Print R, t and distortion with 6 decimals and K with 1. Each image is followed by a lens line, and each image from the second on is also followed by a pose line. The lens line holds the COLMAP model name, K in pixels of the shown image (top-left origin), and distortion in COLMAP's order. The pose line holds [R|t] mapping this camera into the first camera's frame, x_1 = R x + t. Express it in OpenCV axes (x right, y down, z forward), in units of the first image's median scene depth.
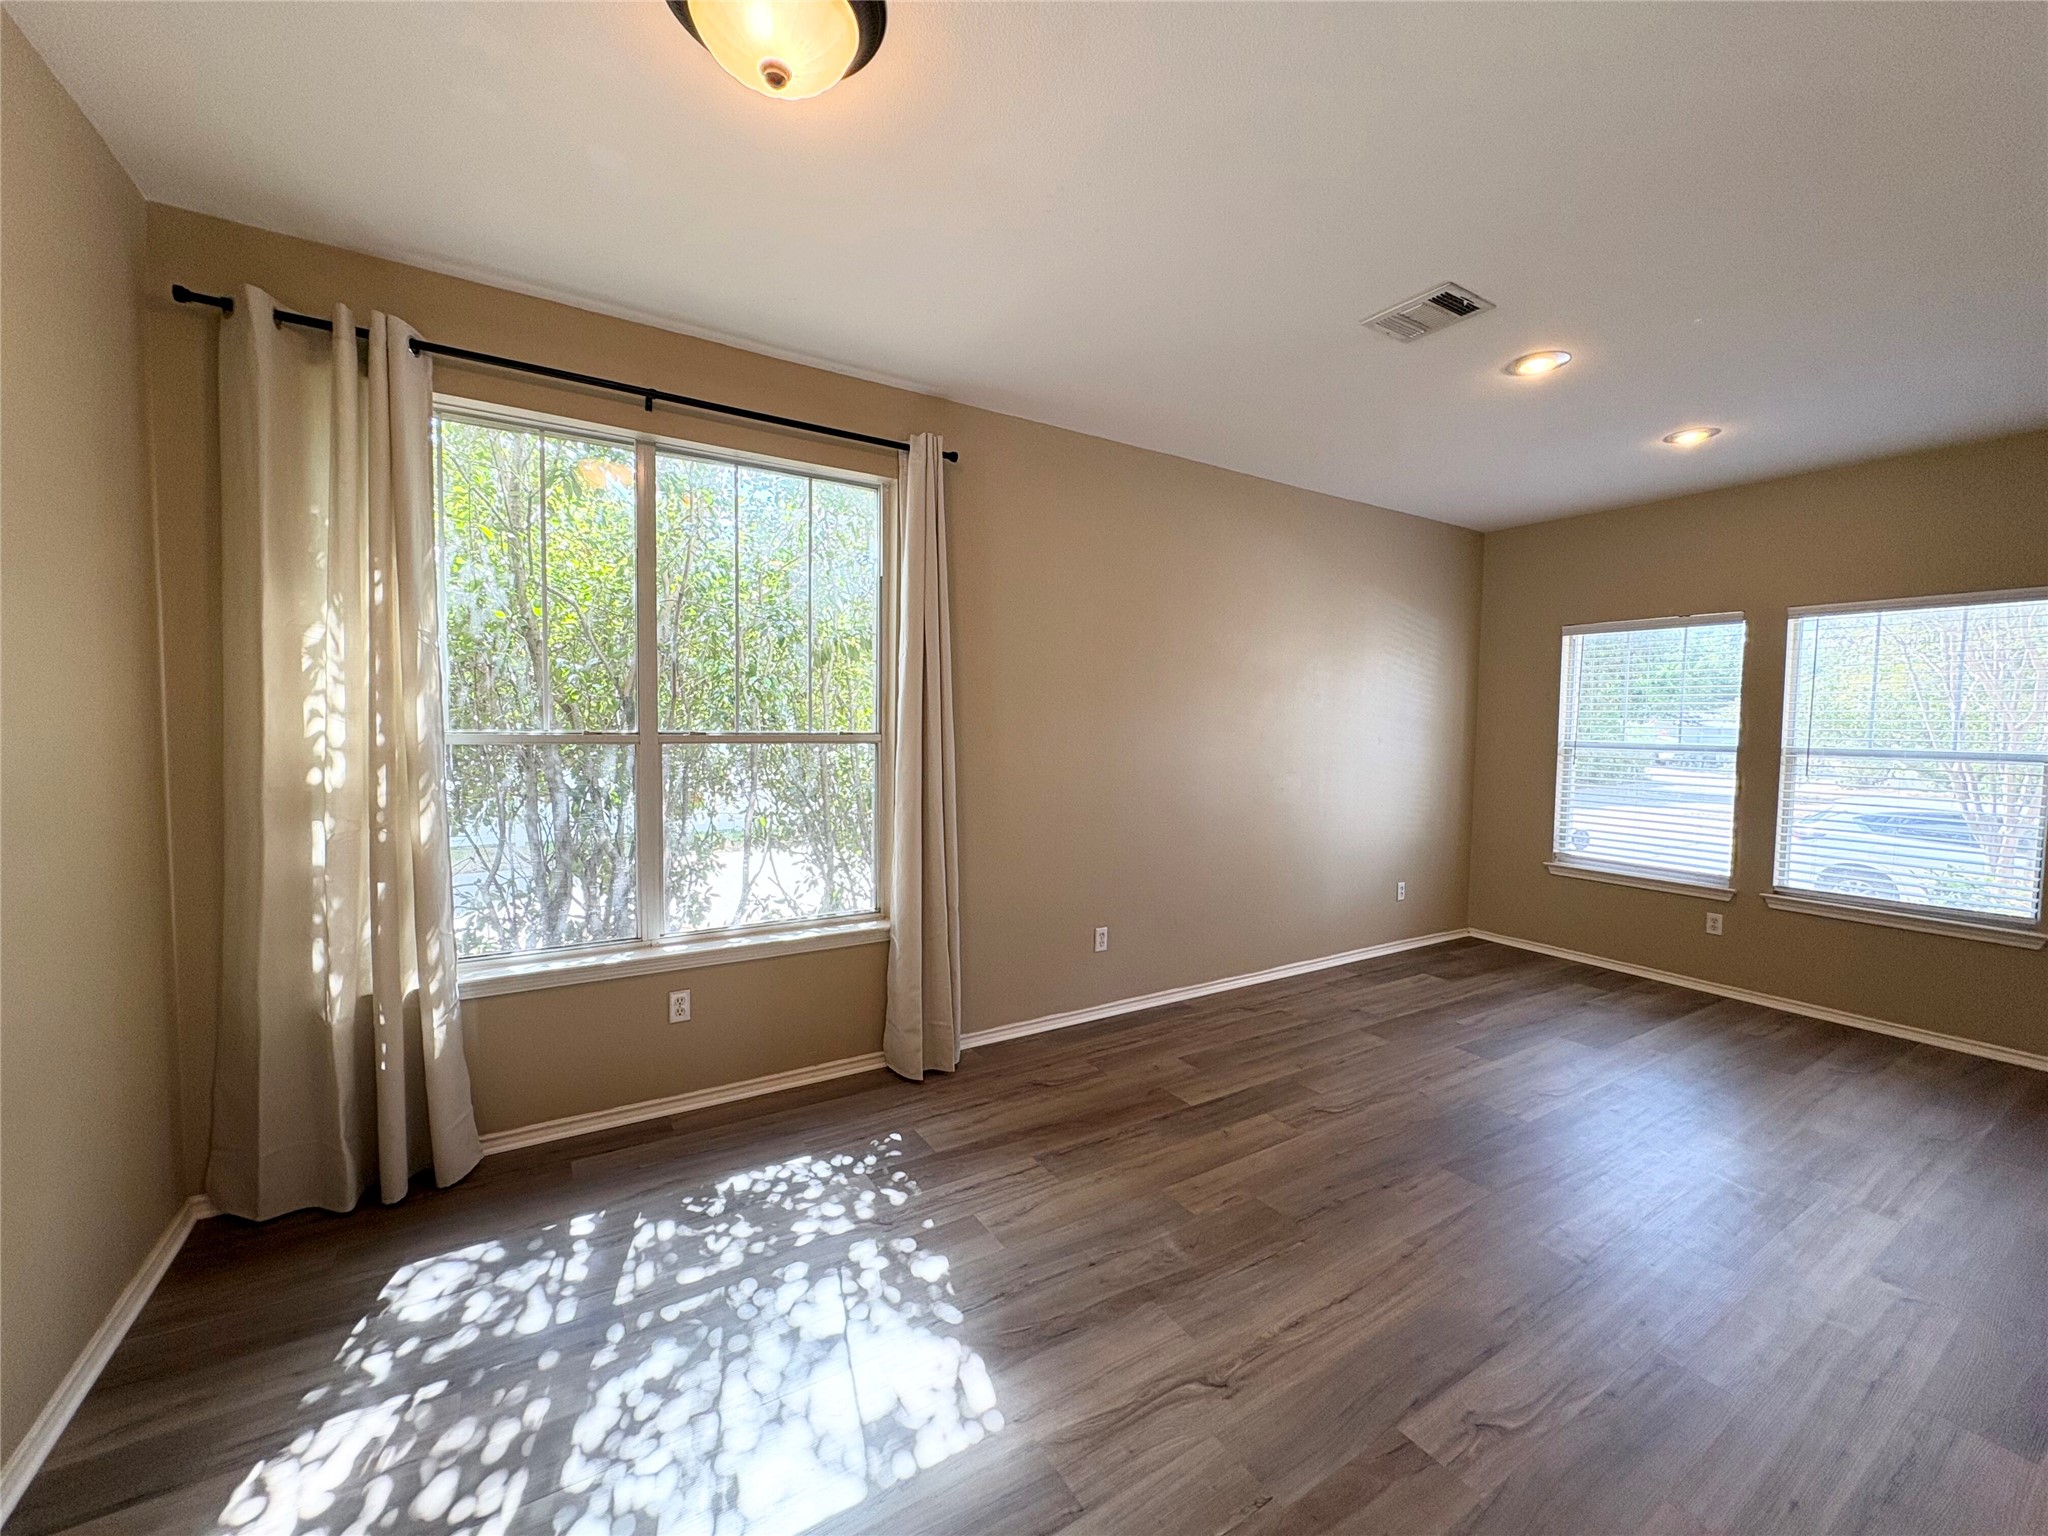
lens RADIAL K [[831.5, 0, 1024.0], [0, 831.5, 768.0], [0, 0, 1]] dist [0.034868, -0.000066]
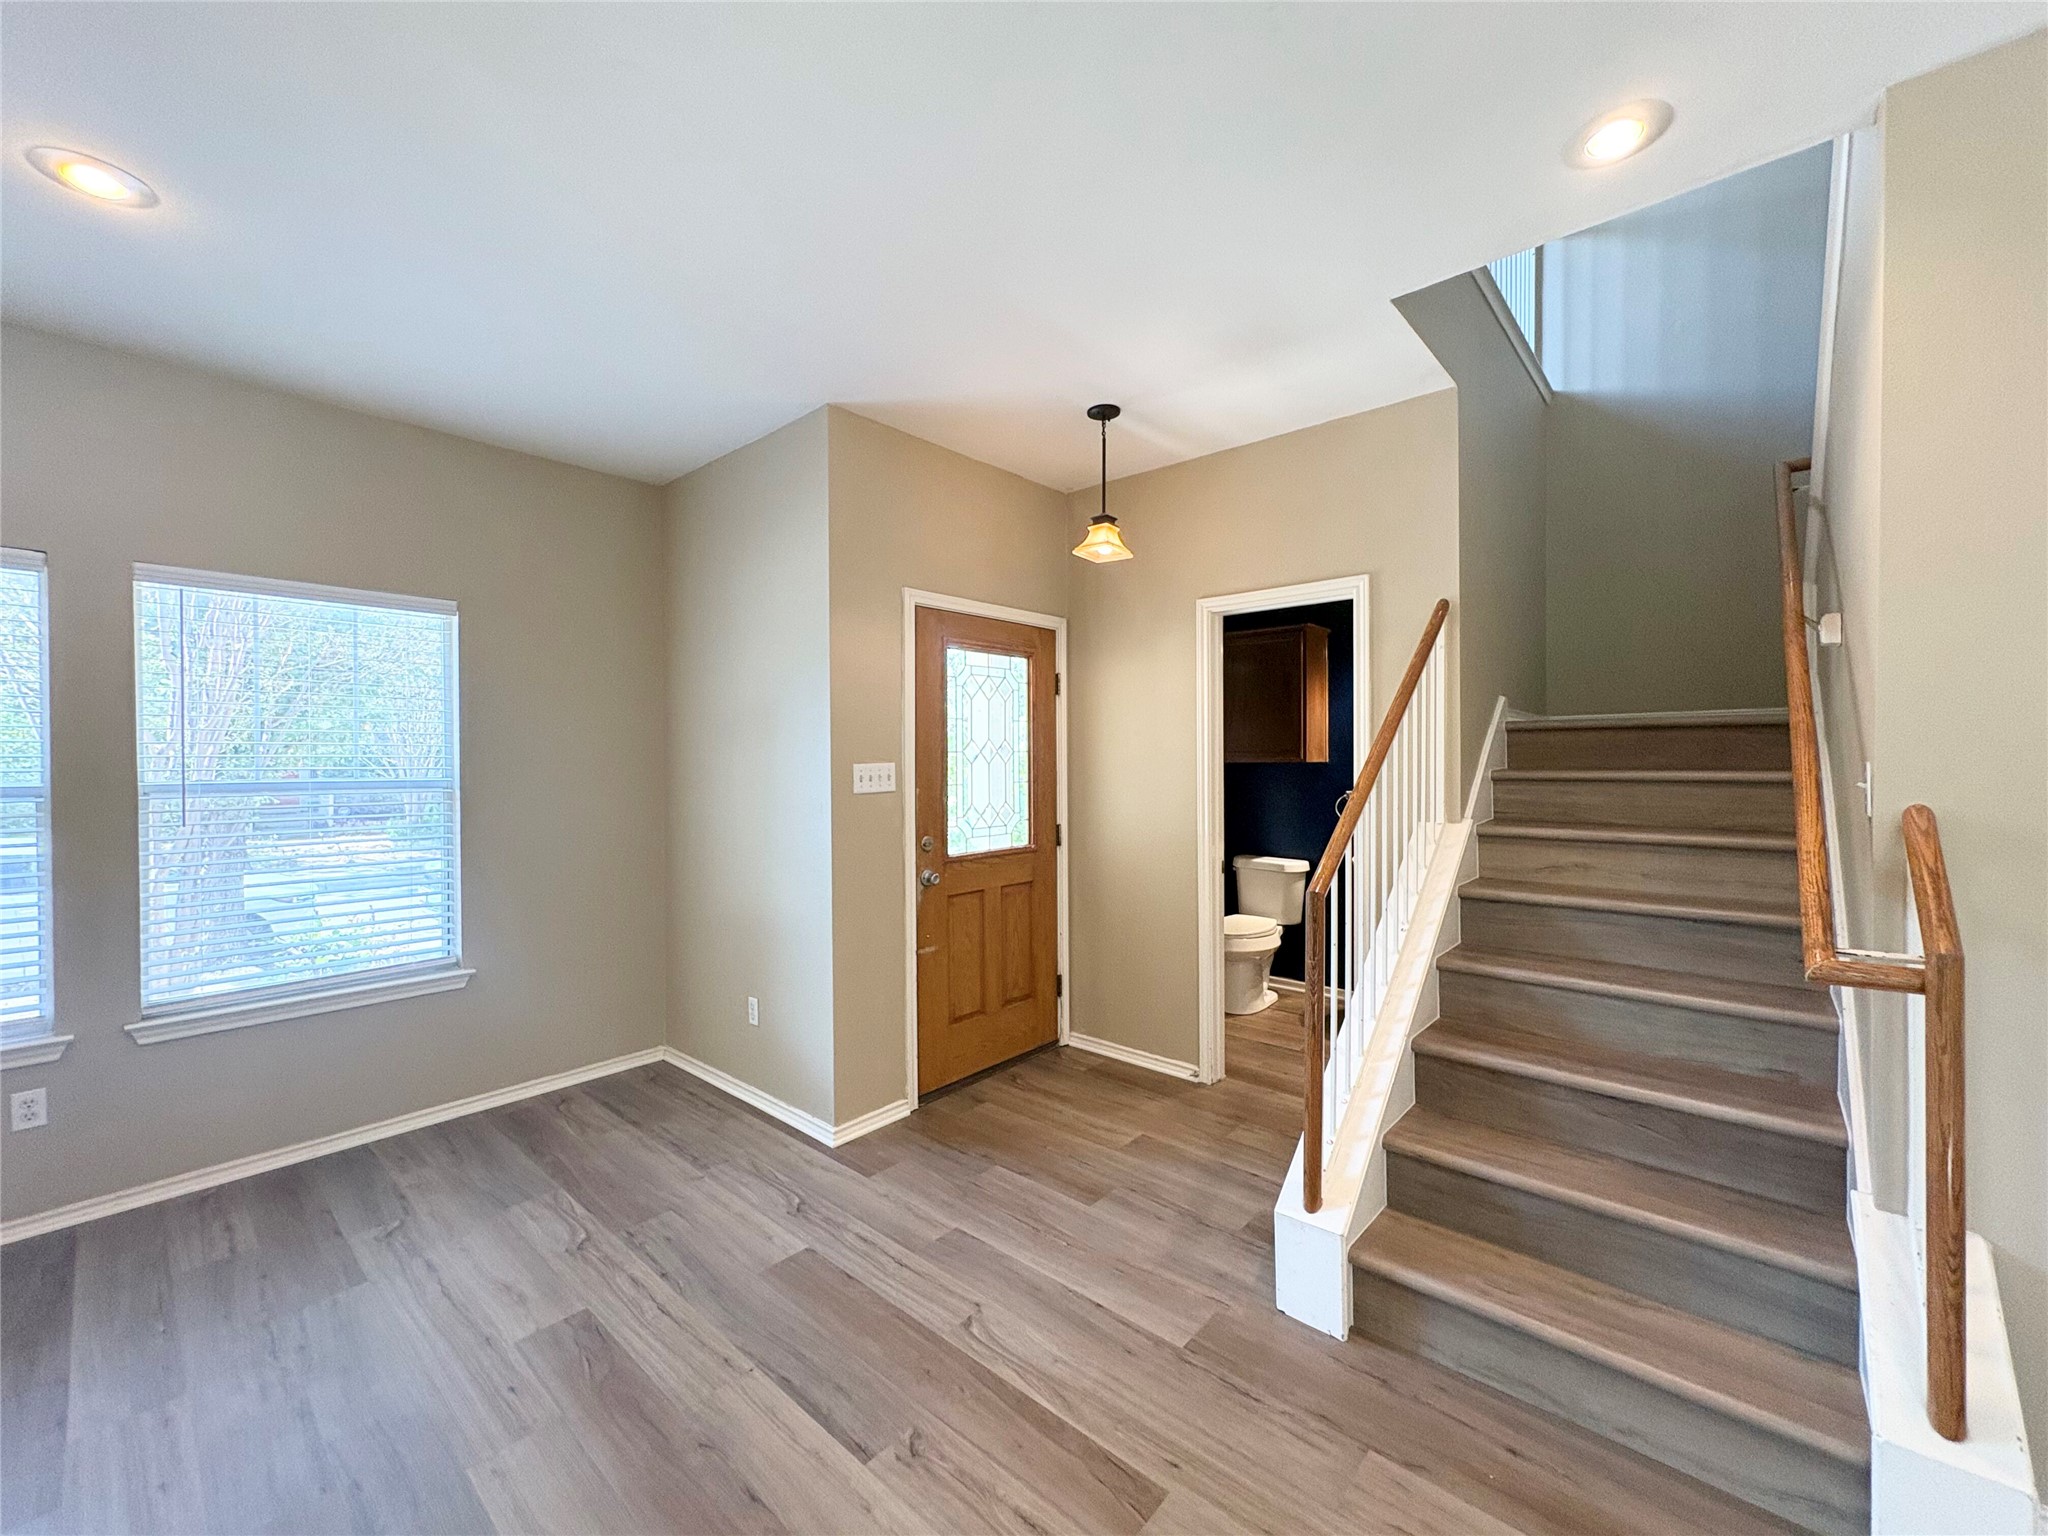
lens RADIAL K [[818.7, 0, 1020.6], [0, 818.7, 763.9], [0, 0, 1]] dist [0.001898, 0.000176]
pose [[-0.262804, -0.028246, 0.964436, 0.176130], [0.055573, 0.997469, 0.044357, -0.038294], [-0.963247, 0.065254, -0.260569, 0.672767]]
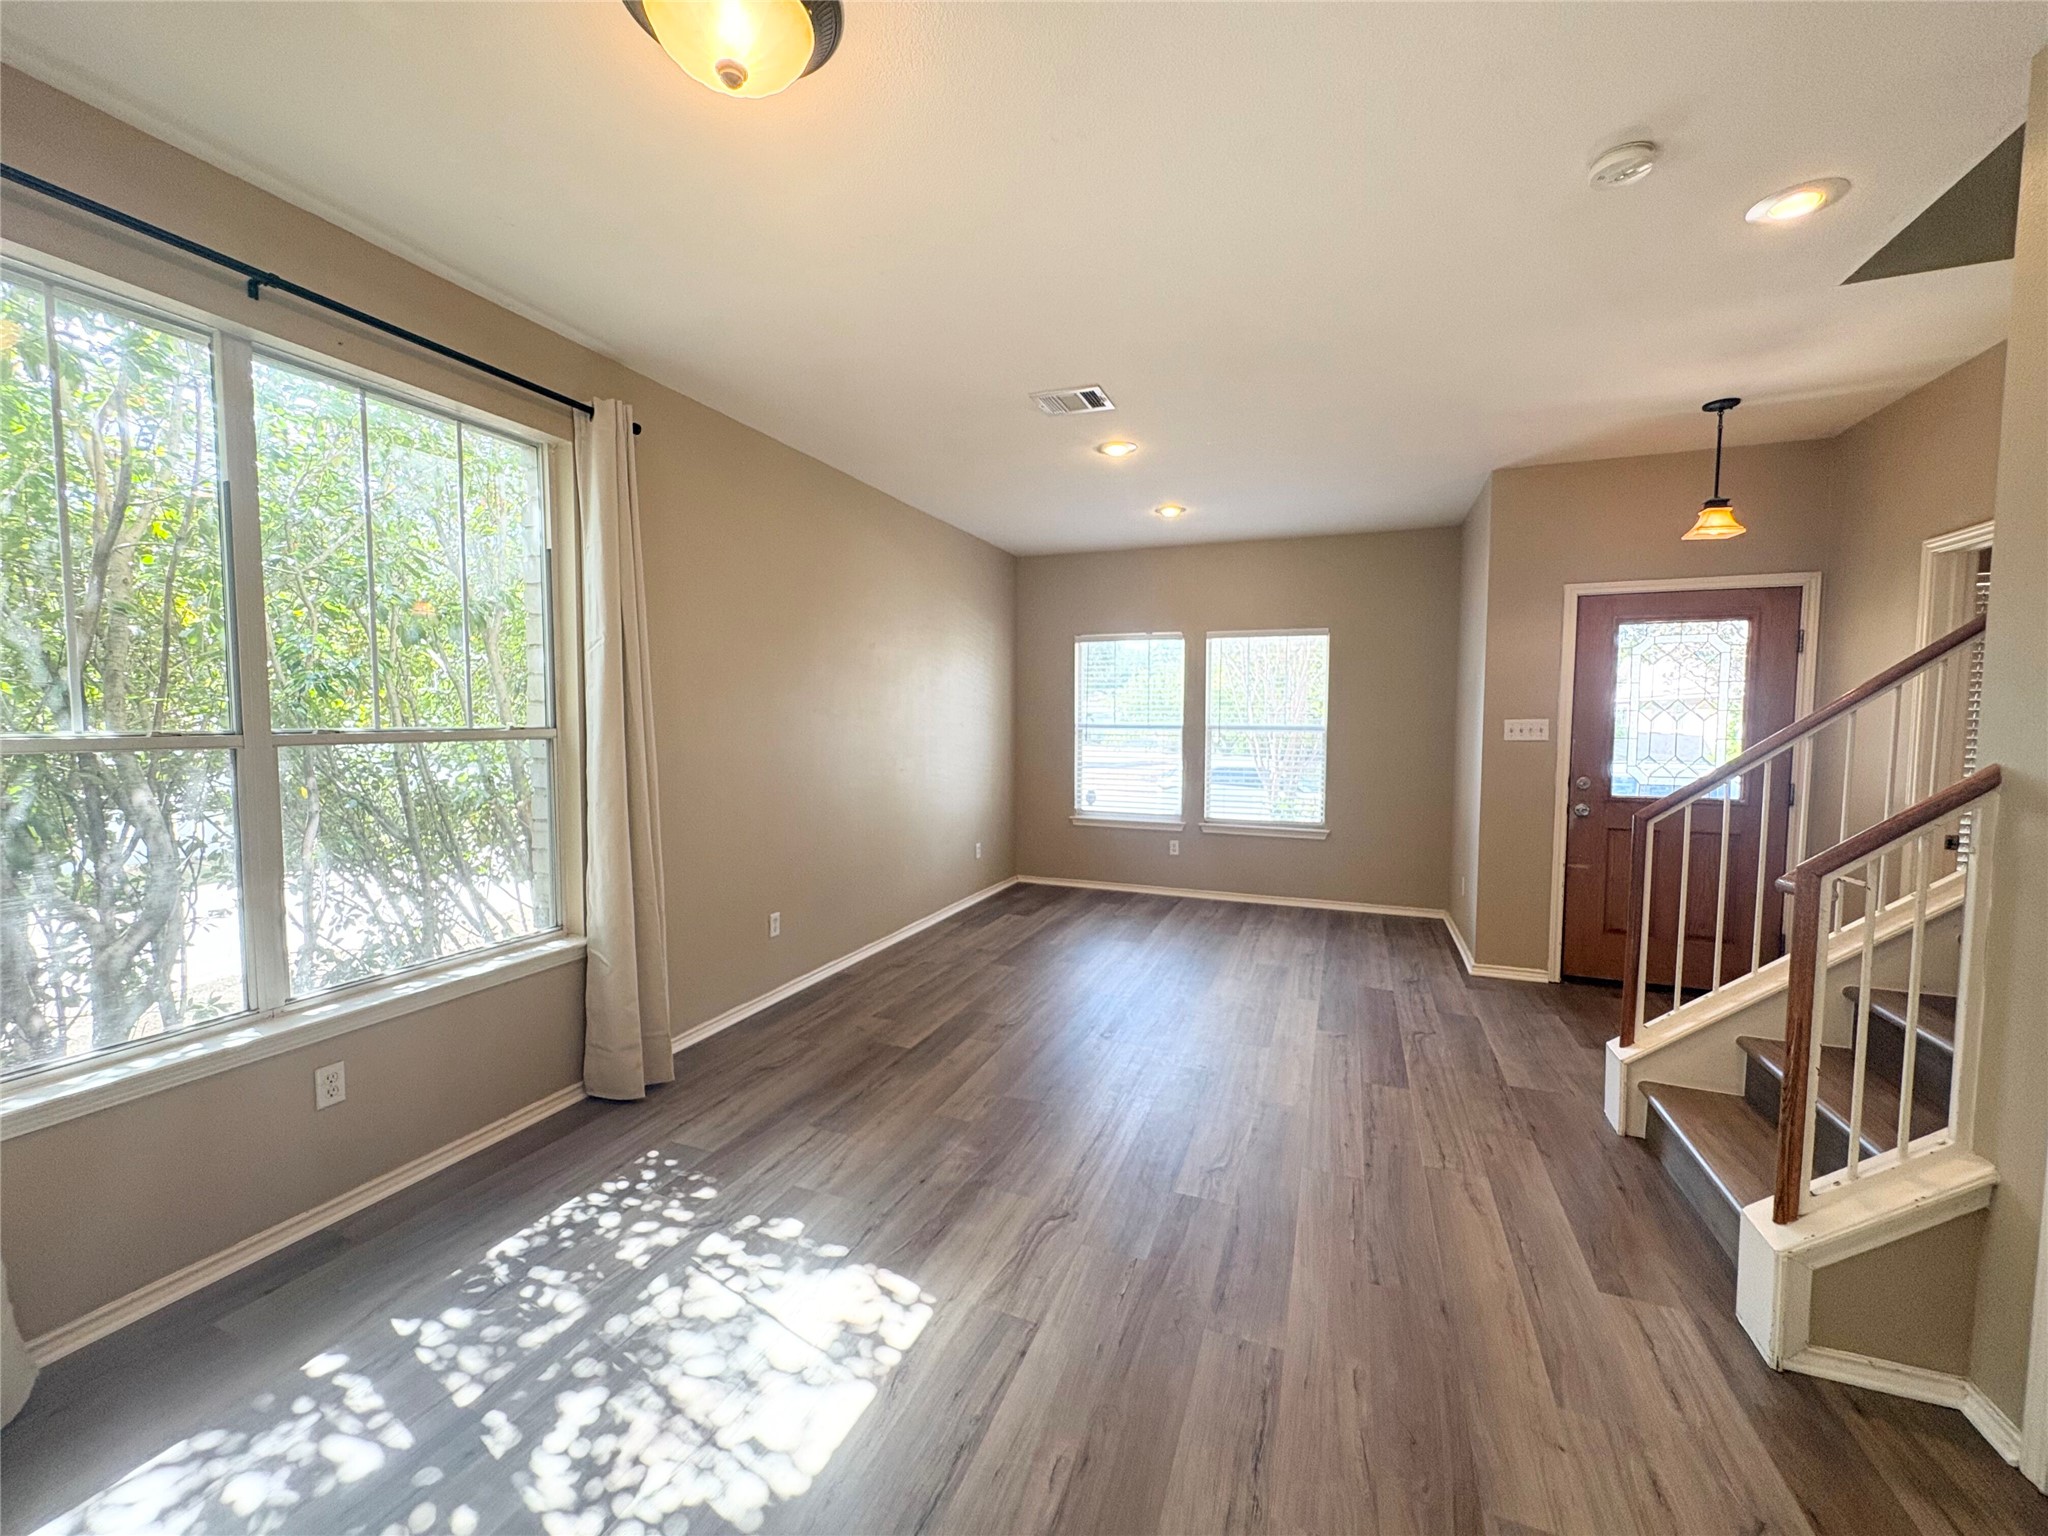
lens RADIAL K [[854.3, 0, 1024.0], [0, 854.3, 768.0], [0, 0, 1]] dist [0.106384, -0.000012]
pose [[0.816598, -0.050258, 0.575014, -0.304142], [0.041426, 0.998736, 0.028463, -0.004936], [-0.575718, 0.000578, 0.817648, -0.052412]]
